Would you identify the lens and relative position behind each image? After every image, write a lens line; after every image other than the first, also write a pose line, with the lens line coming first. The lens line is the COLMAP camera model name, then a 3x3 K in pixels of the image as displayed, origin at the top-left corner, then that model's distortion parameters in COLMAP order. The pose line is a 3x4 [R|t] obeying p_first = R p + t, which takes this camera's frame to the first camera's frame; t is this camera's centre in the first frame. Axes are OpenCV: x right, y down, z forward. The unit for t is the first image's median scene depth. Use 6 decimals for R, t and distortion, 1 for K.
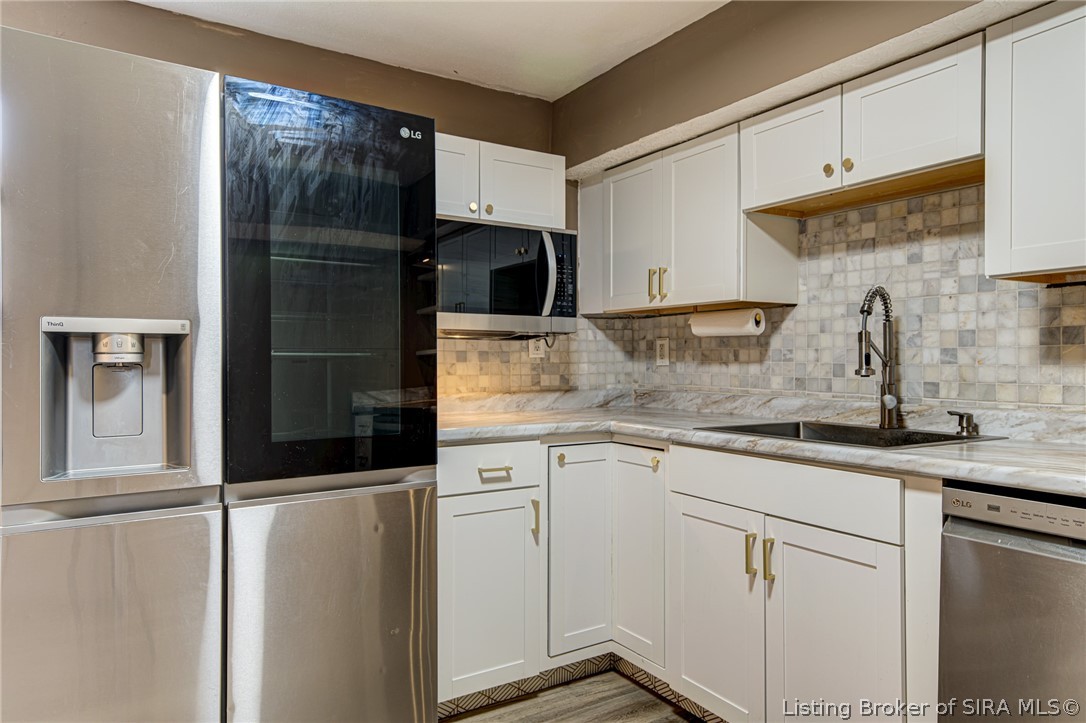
lens RADIAL K [[701.7, 0, 538.4], [0, 701.7, 358.8], [0, 0, 1]] dist [0.037640, -0.006289]
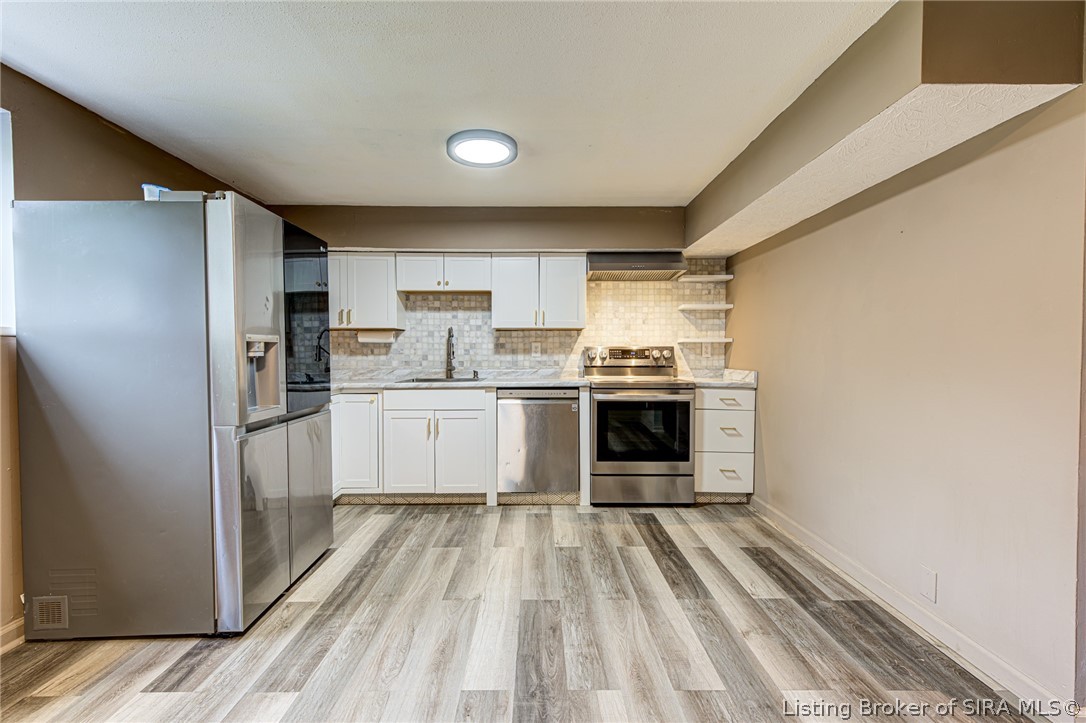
lens RADIAL K [[481.2, 0, 542.2], [0, 481.2, 358.2], [0, 0, 1]] dist [0.009437, -0.000944]
pose [[0.521577, -0.012459, 0.853113, -0.873803], [0.001341, 0.999904, 0.013783, -0.004629], [-0.853203, -0.006045, 0.521543, -0.269982]]
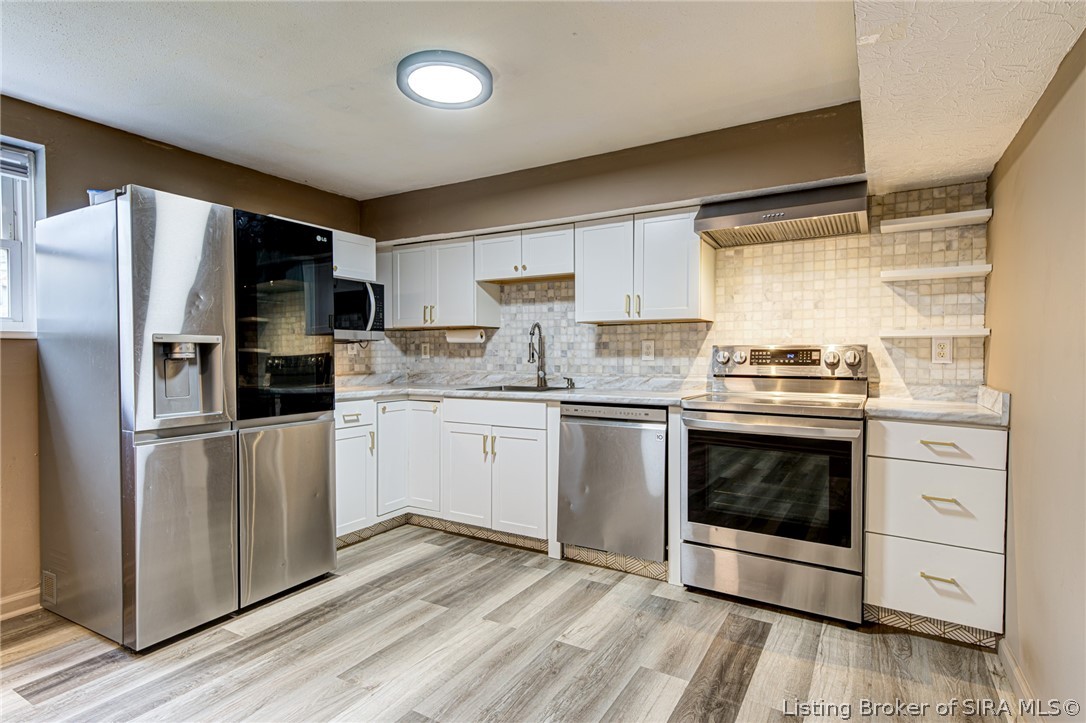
lens RADIAL K [[550.5, 0, 547.2], [0, 550.5, 359.2], [0, 0, 1]] dist [0.017269, -0.001306]
pose [[0.885604, -0.005154, 0.464412, -0.268465], [0.000421, 0.999947, 0.010293, -0.003906], [-0.464440, -0.008920, 0.885560, -0.499538]]
